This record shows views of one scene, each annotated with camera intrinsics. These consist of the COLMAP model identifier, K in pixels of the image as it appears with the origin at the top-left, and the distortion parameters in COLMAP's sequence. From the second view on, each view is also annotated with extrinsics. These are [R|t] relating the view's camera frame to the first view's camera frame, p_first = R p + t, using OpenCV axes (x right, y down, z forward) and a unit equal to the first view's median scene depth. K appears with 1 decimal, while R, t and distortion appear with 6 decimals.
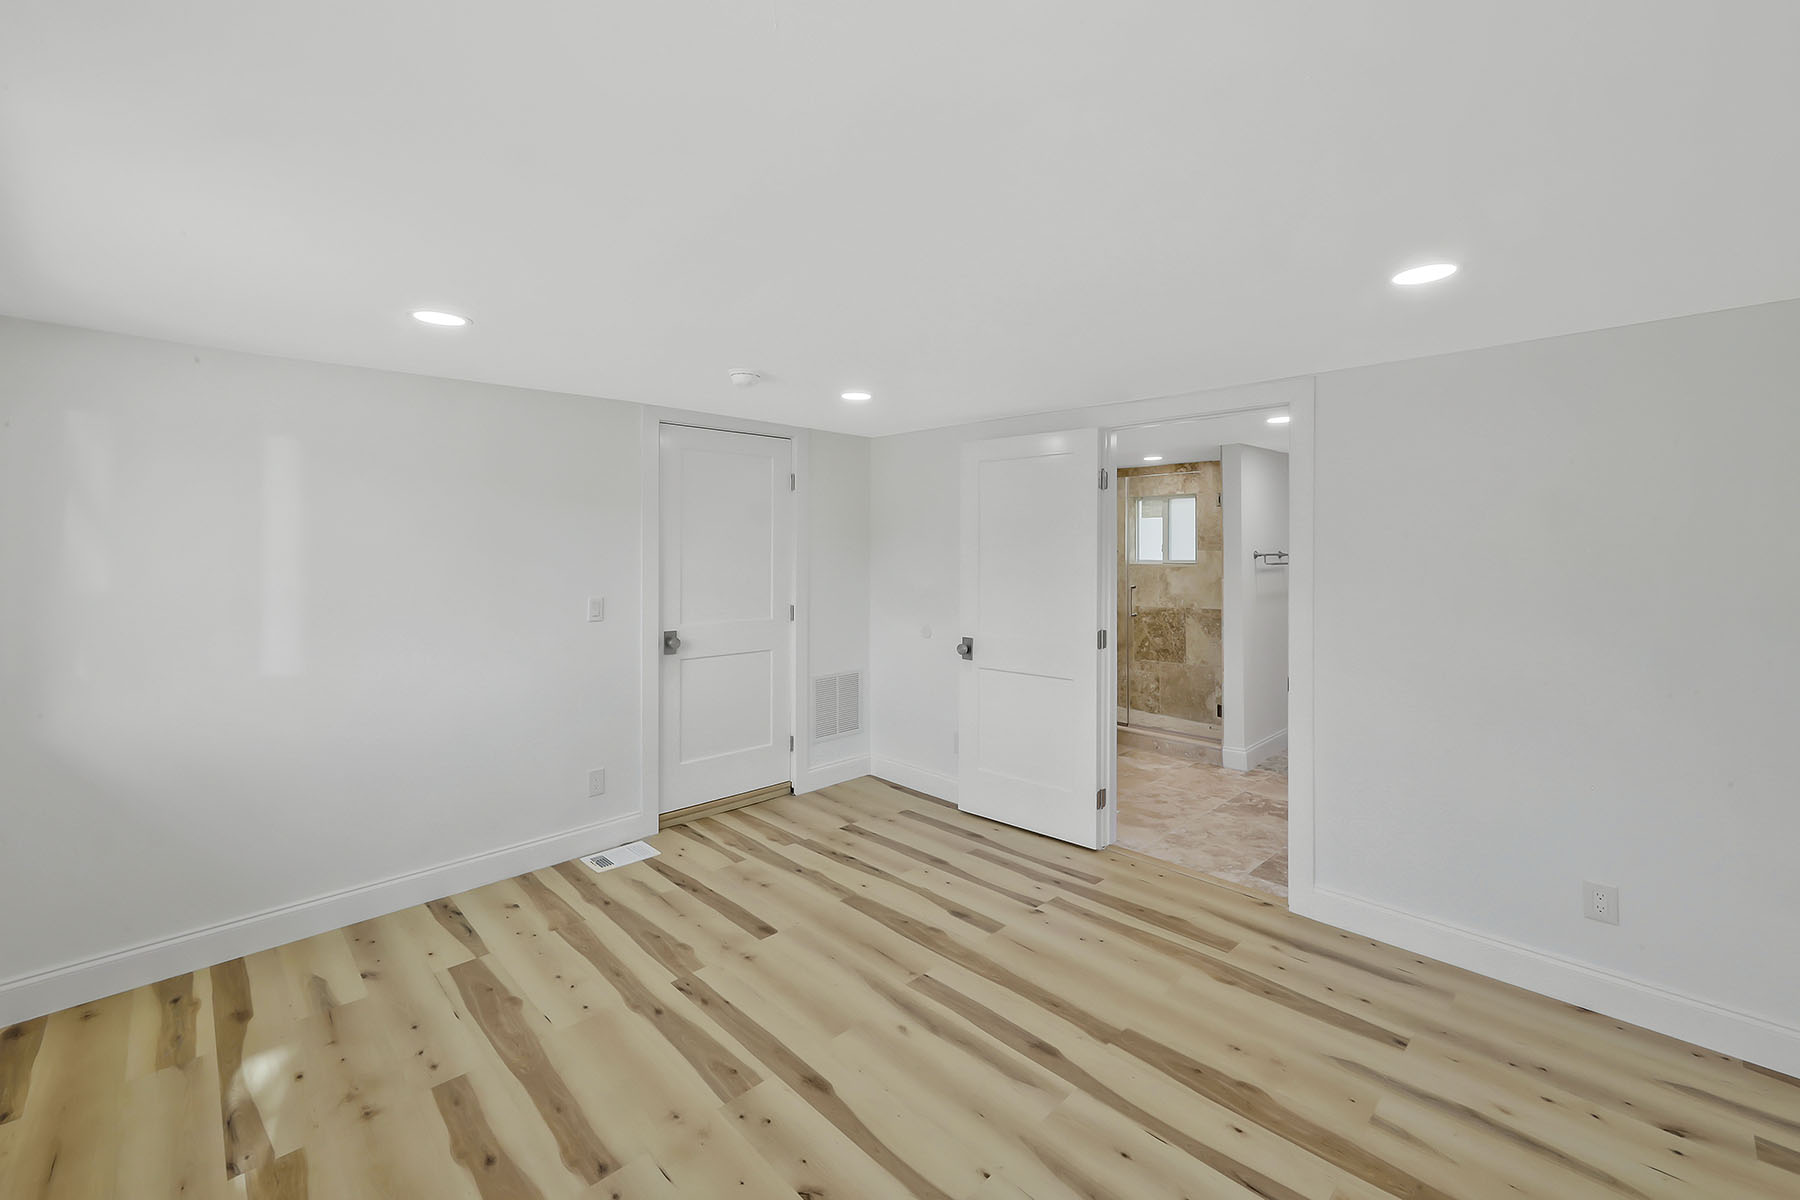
lens RADIAL K [[733.4, 0, 875.0], [0, 733.4, 575.5], [0, 0, 1]] dist [0.000469, 0.000007]
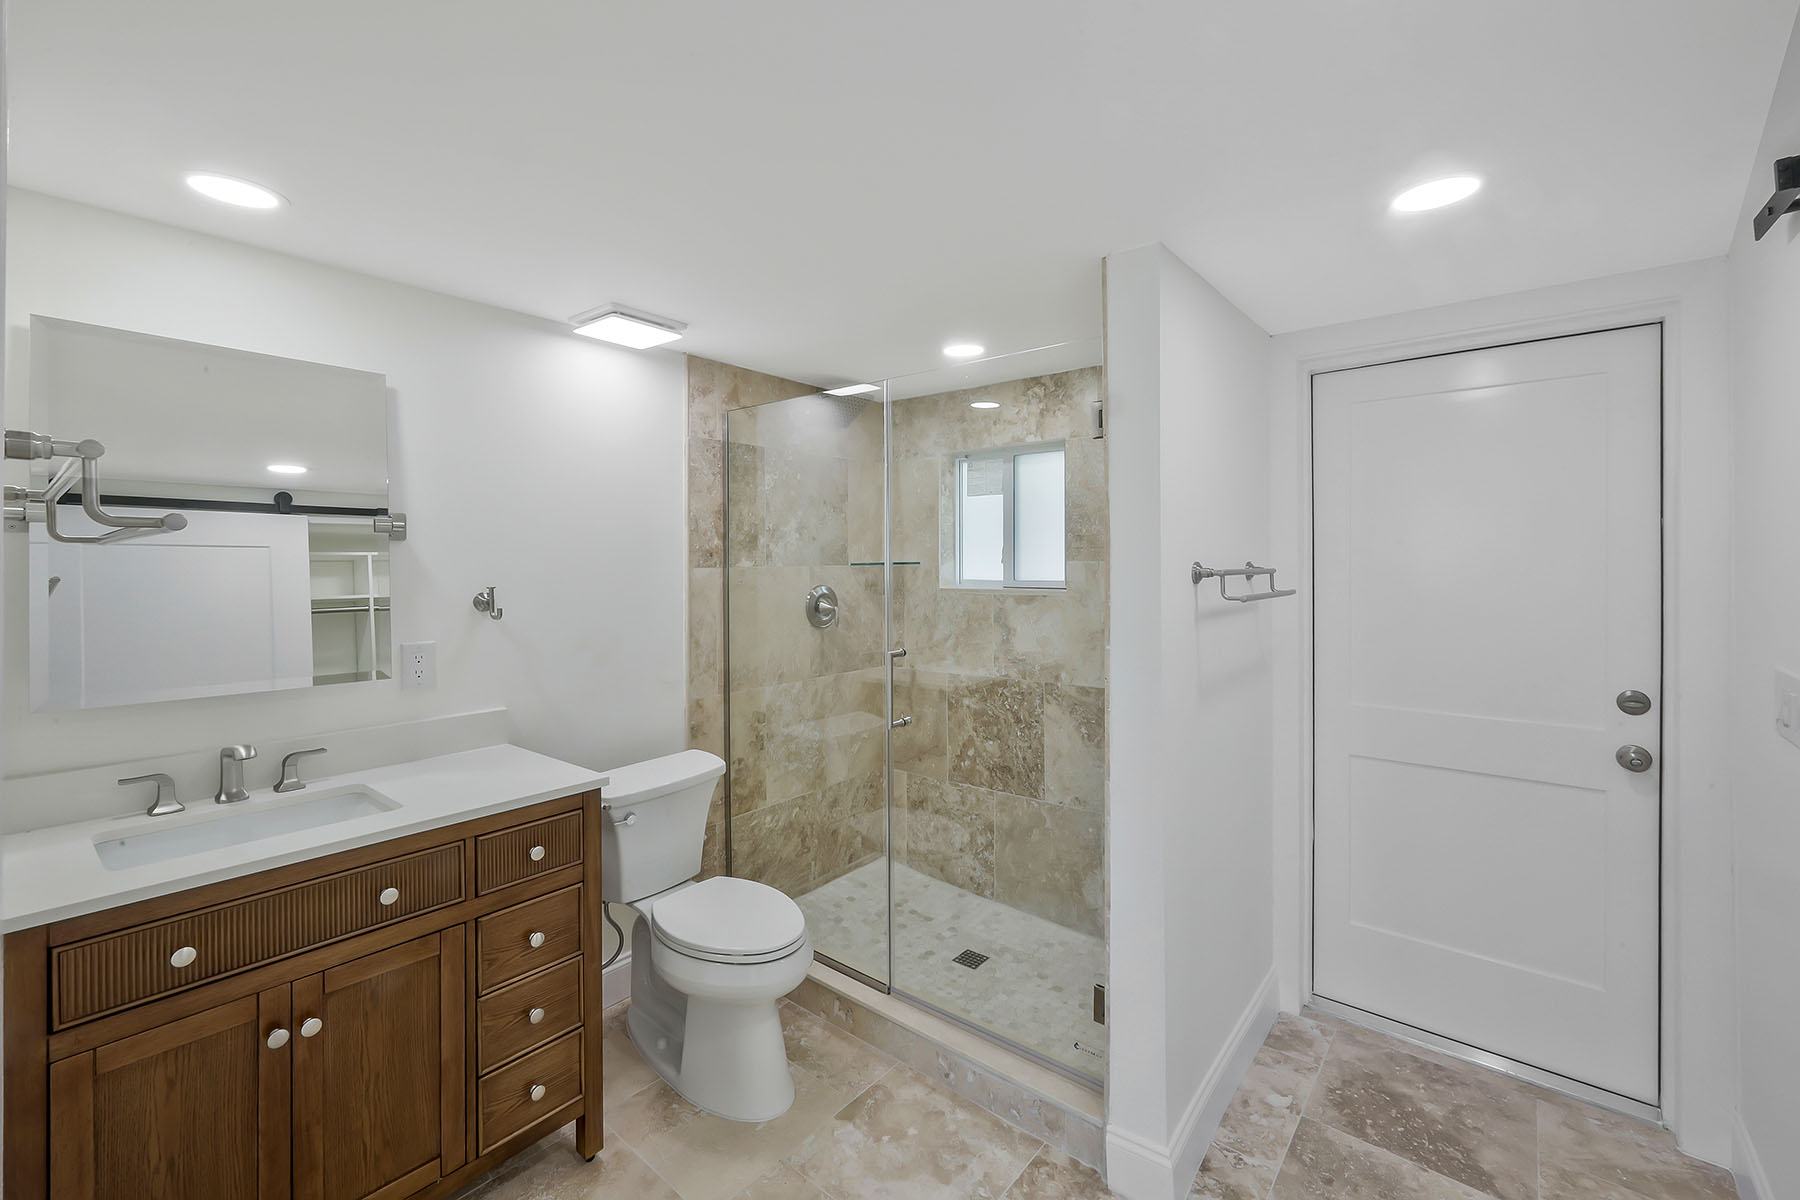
lens RADIAL K [[733.4, 0, 875.0], [0, 733.4, 575.5], [0, 0, 1]] dist [0.000469, 0.000007]
pose [[0.994918, 0.012010, 0.099968, 0.263989], [-0.010130, 0.999762, -0.019299, -0.014621], [-0.100176, 0.018188, 0.994804, 0.532707]]
